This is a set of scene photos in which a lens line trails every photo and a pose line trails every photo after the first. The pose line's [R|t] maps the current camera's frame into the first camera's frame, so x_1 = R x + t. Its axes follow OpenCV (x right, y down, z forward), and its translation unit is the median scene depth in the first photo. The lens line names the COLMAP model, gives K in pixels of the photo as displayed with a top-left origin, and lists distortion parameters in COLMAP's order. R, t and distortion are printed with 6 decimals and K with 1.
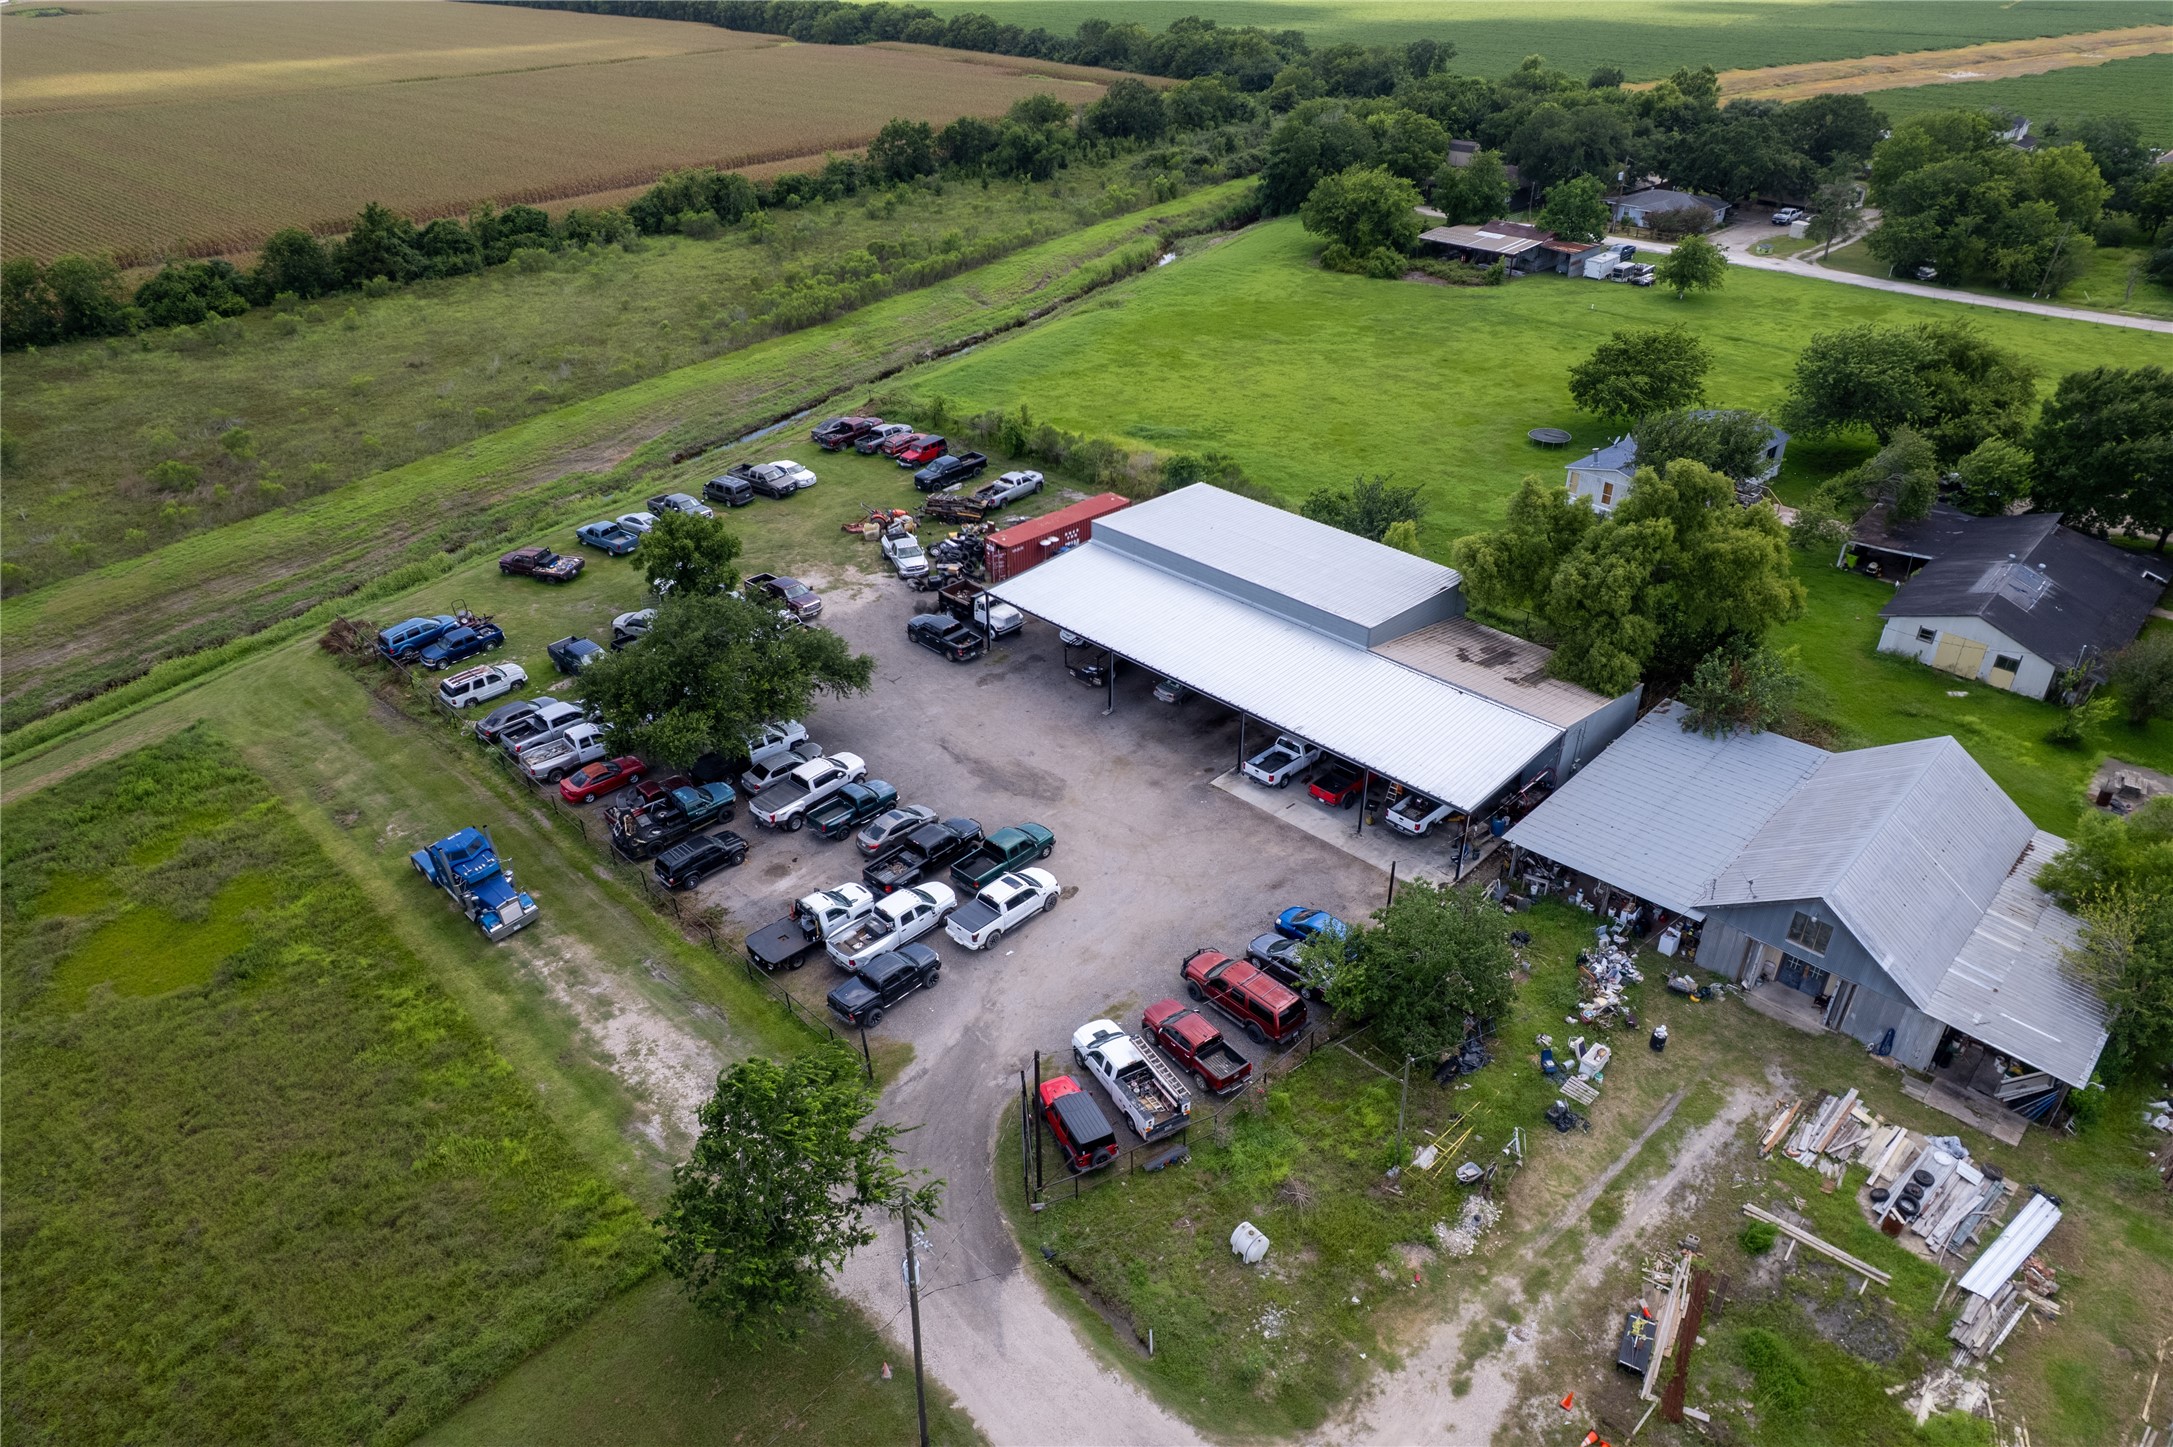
lens RADIAL K [[1391.5, 0, 1086.5], [0, 1391.5, 723.5], [0, 0, 1]] dist [-0.075914, 0.064537]
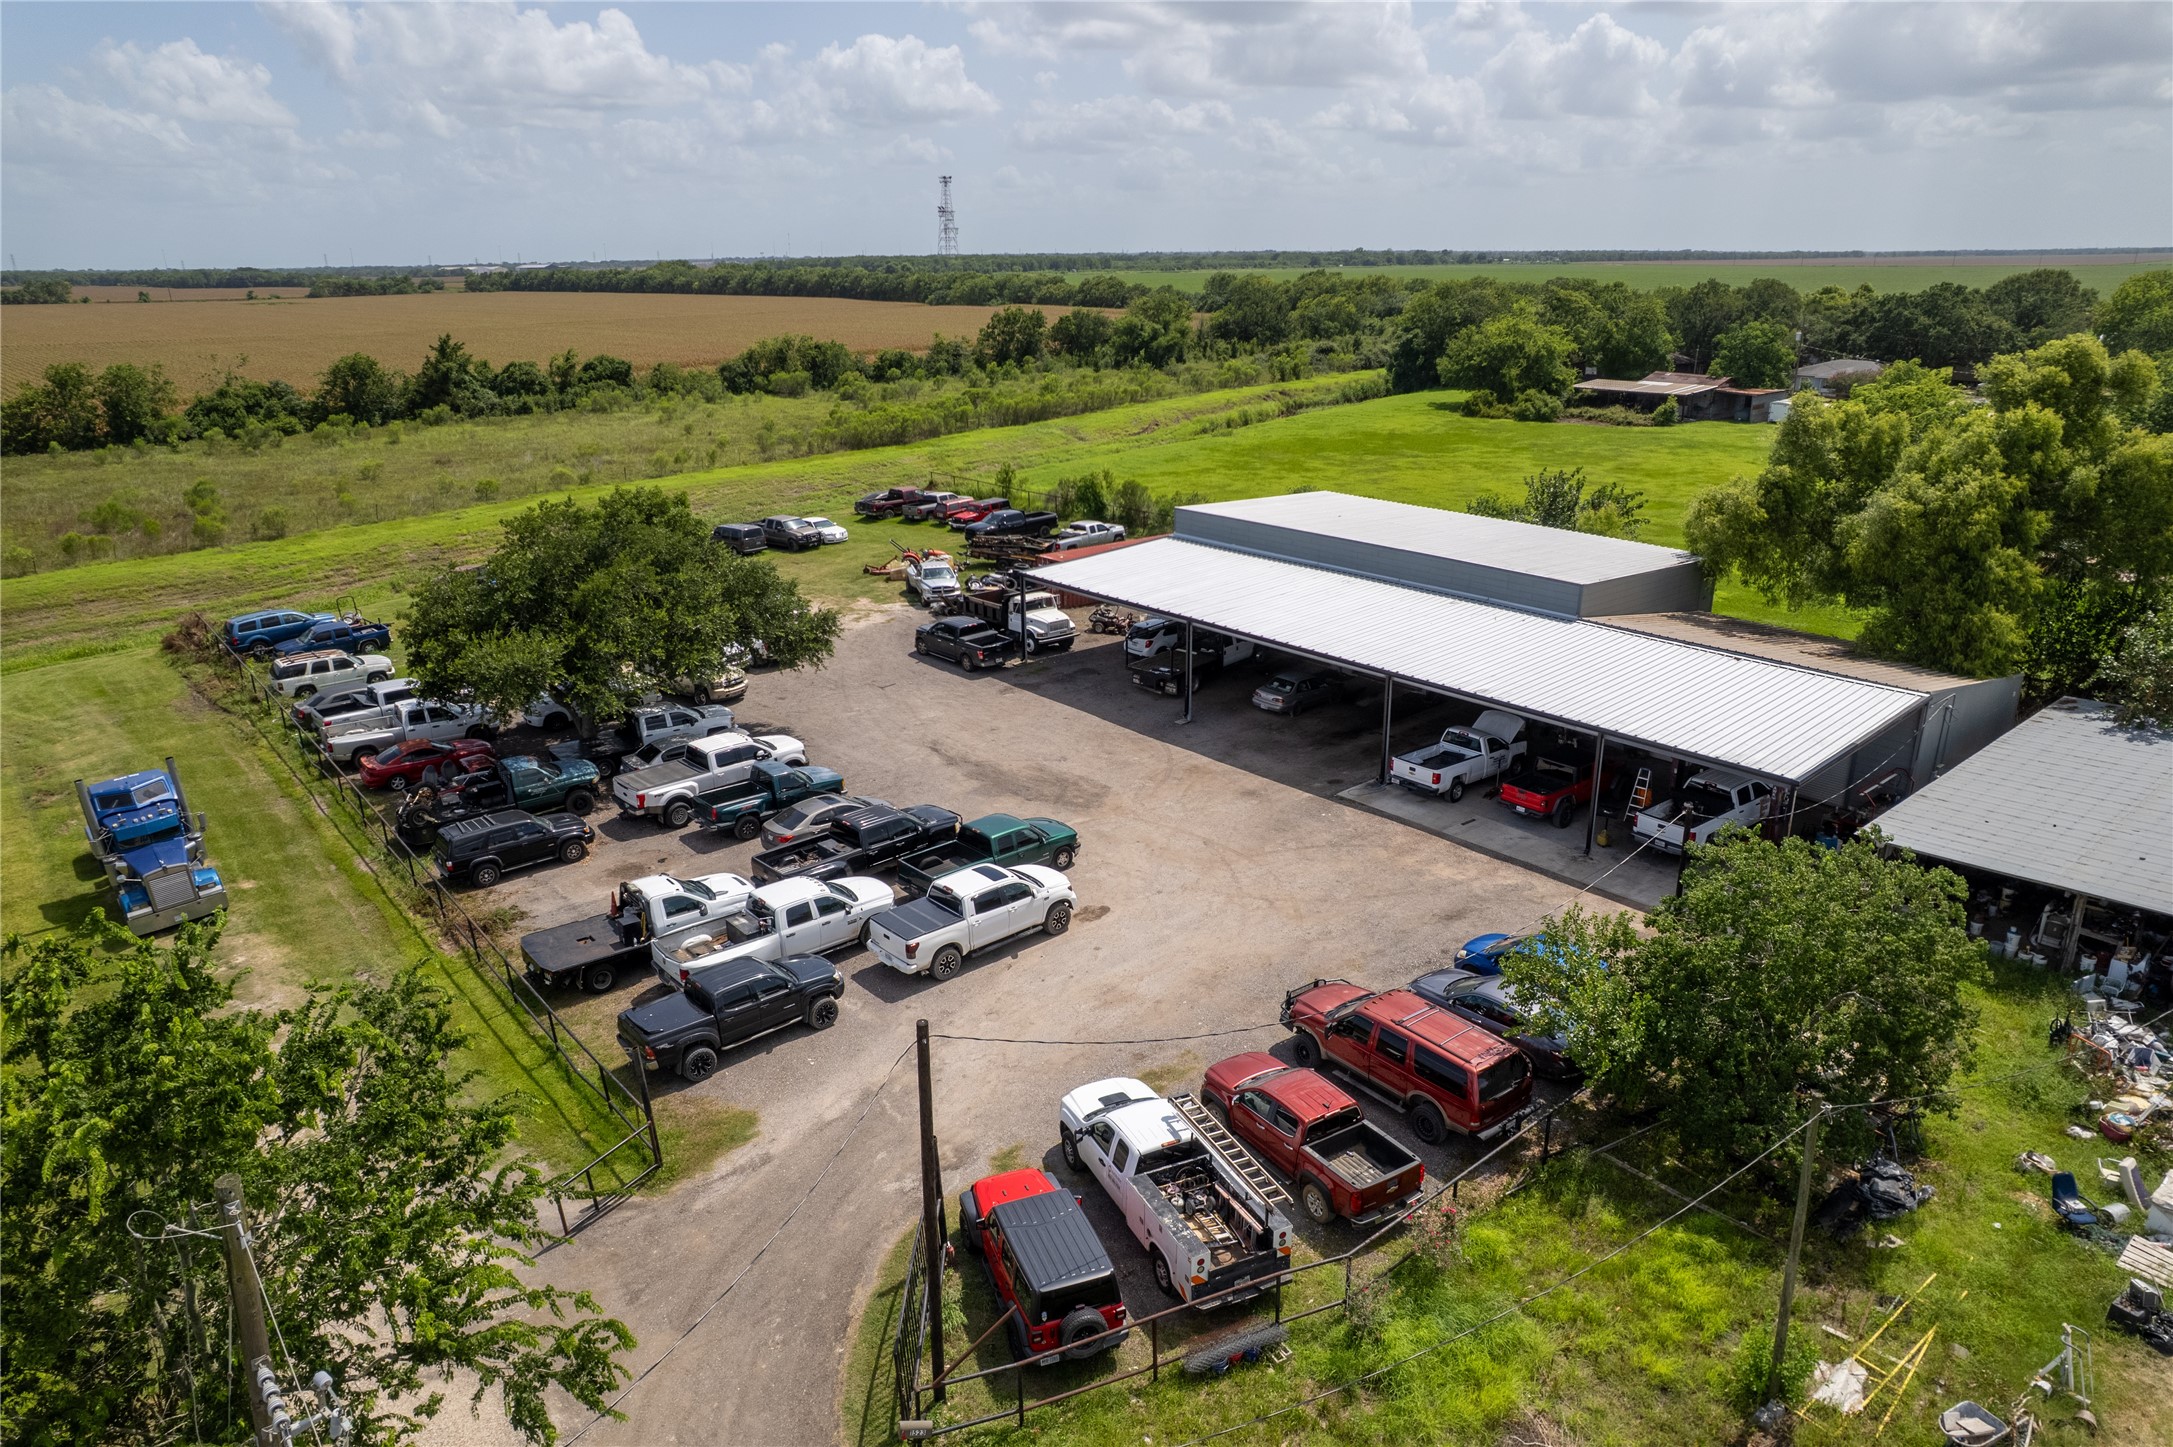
lens RADIAL K [[1391.5, 0, 1086.5], [0, 1391.5, 723.5], [0, 0, 1]] dist [-0.075914, 0.064537]
pose [[0.995669, 0.026278, -0.089179, 0.031666], [-0.044913, 0.975822, -0.213903, 0.153482], [0.081402, 0.216982, 0.972776, 0.373791]]
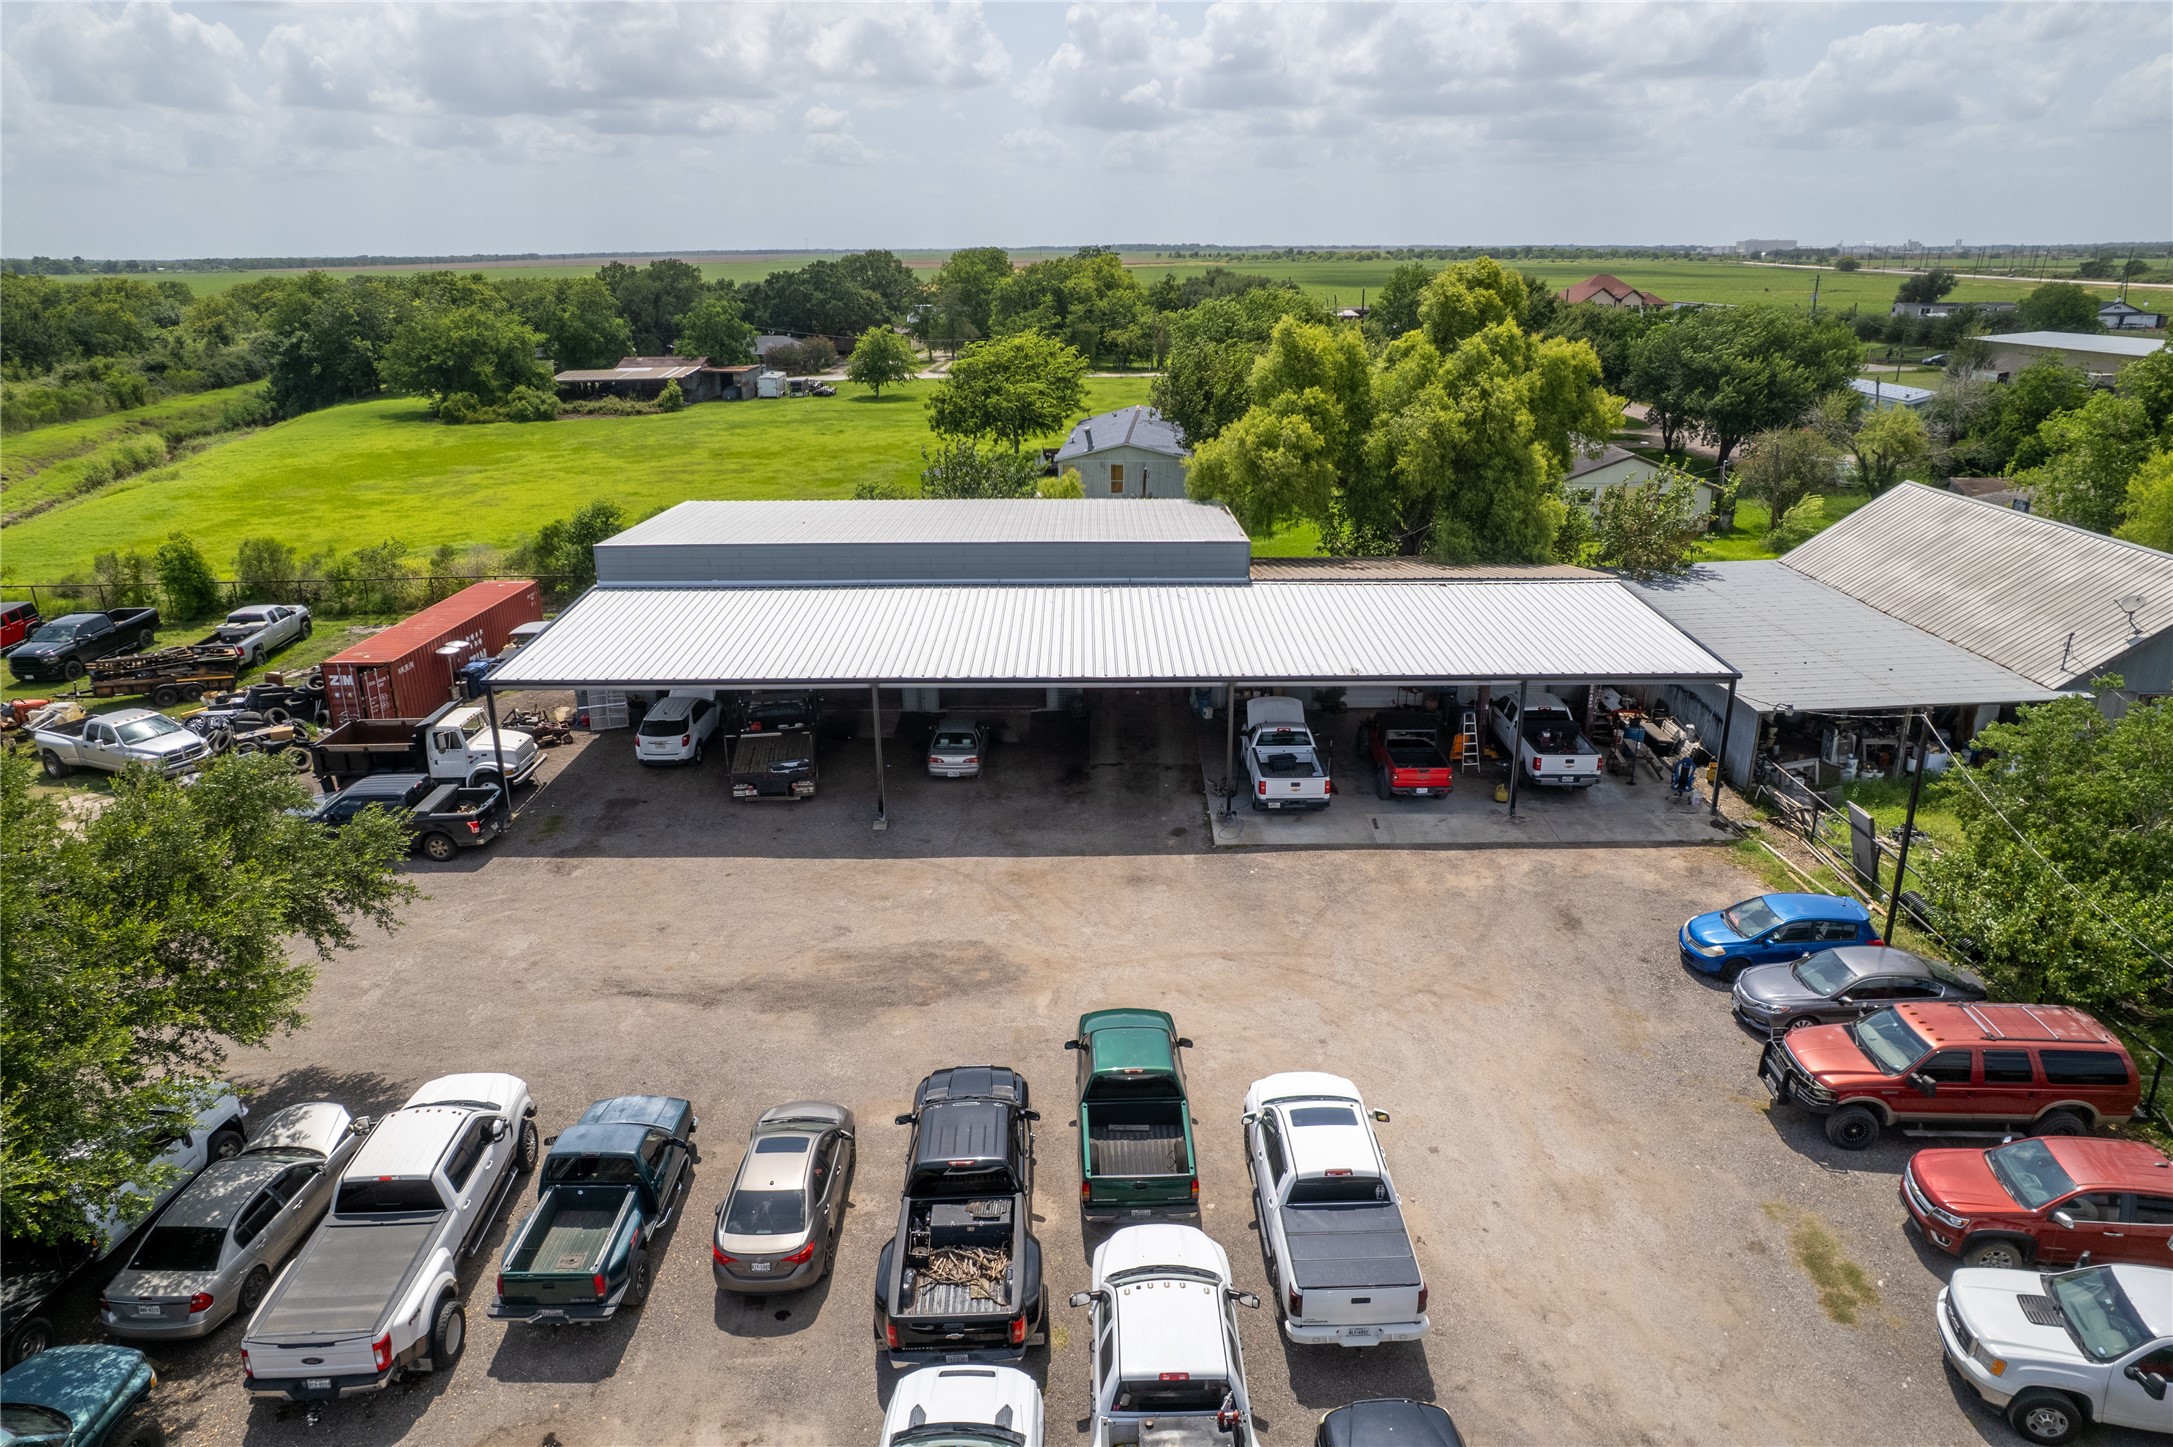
lens RADIAL K [[1391.5, 0, 1086.5], [0, 1391.5, 723.5], [0, 0, 1]] dist [-0.075914, 0.064537]
pose [[0.715454, -0.227259, 0.660666, -0.264267], [0.365975, 0.927408, -0.077311, 0.024604], [-0.595137, 0.297100, 0.746688, 0.652515]]
